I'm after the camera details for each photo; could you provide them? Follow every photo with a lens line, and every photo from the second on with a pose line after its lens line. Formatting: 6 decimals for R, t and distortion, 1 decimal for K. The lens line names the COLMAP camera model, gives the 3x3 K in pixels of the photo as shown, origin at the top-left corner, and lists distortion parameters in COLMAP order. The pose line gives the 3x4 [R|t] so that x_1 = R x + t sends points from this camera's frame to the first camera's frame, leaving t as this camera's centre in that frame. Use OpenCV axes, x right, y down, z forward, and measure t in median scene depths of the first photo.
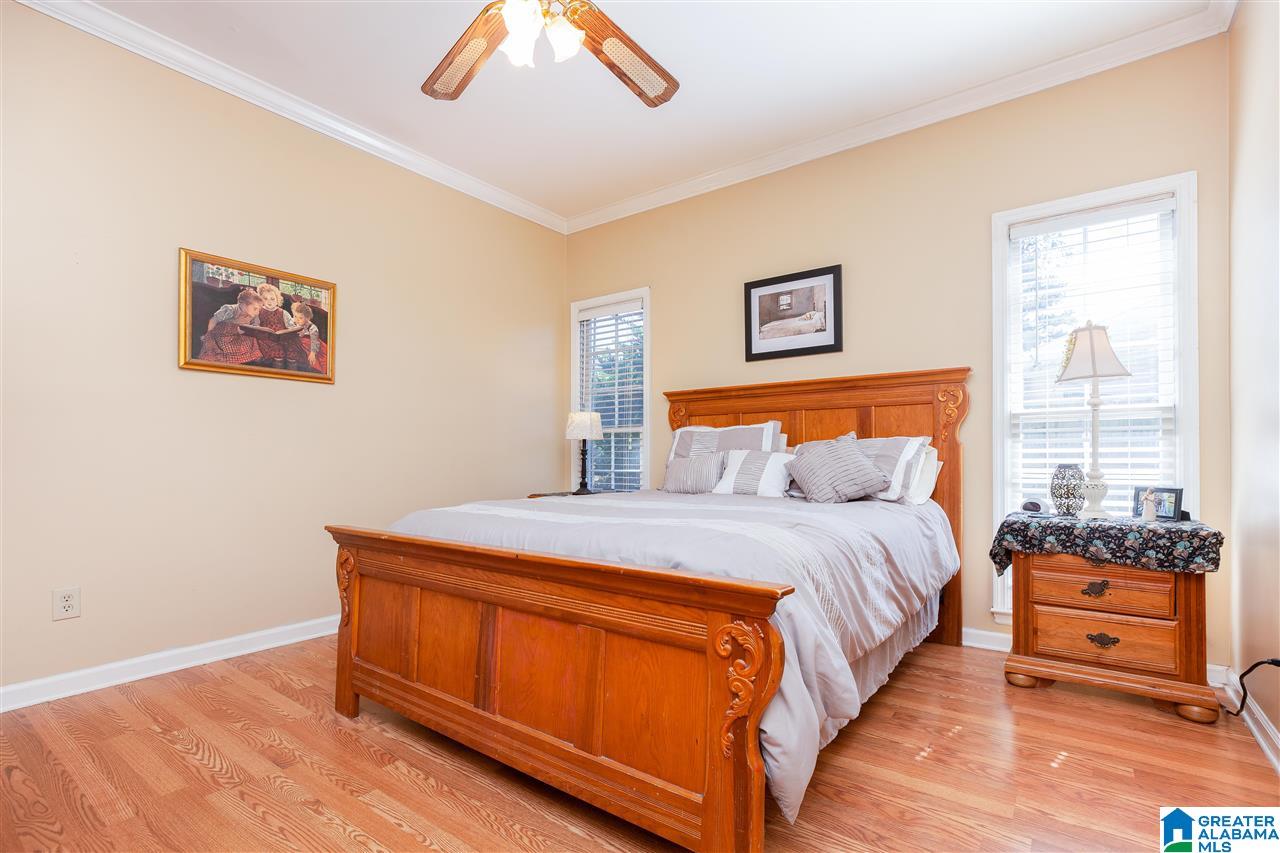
lens RADIAL K [[590.6, 0, 589.5], [0, 590.6, 448.6], [0, 0, 1]] dist [-0.020357, 0.004303]
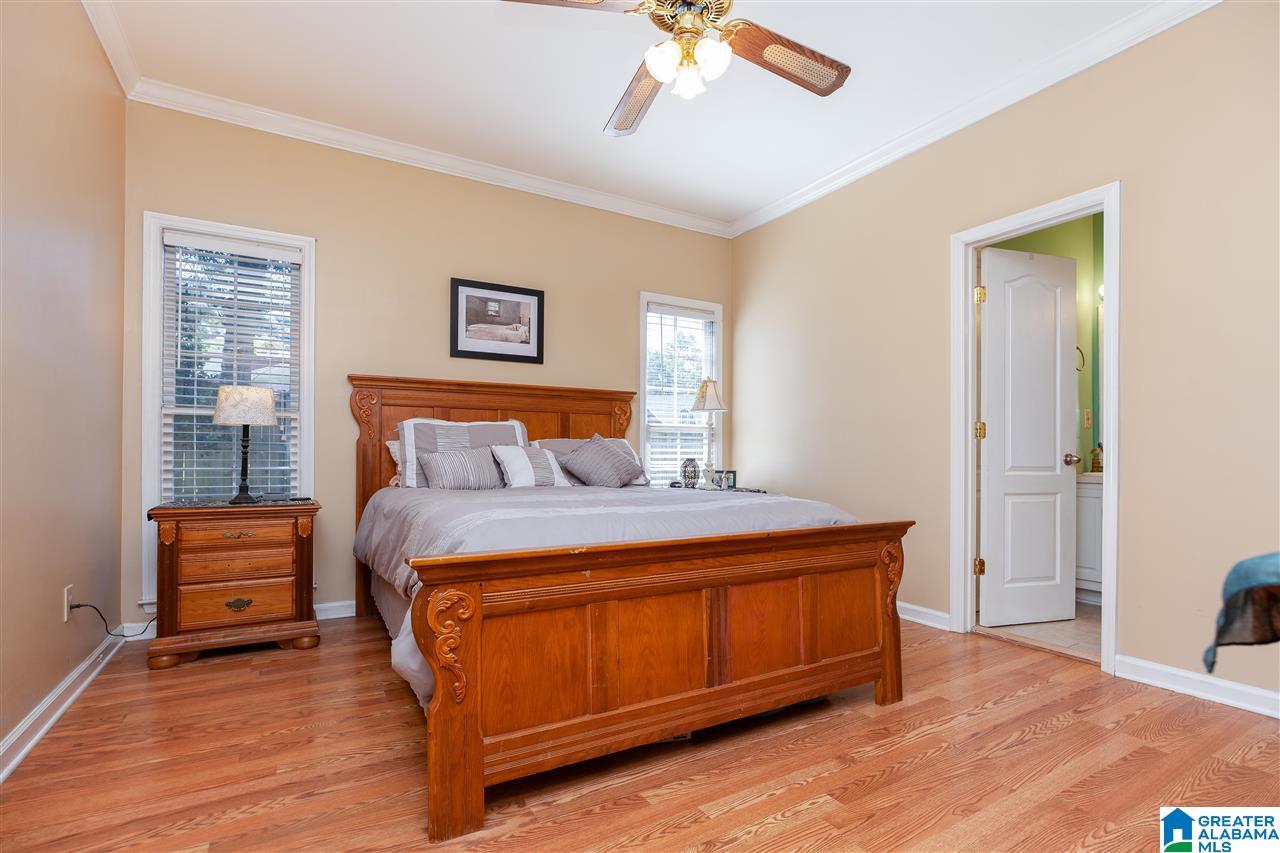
lens RADIAL K [[590.6, 0, 663.8], [0, 590.6, 444.0], [0, 0, 1]] dist [-0.020357, 0.004303]
pose [[0.364017, 0.020574, 0.931165, -0.589715], [-0.021752, 0.999671, -0.013584, 0.007063], [-0.931138, -0.015310, 0.364345, 0.334138]]
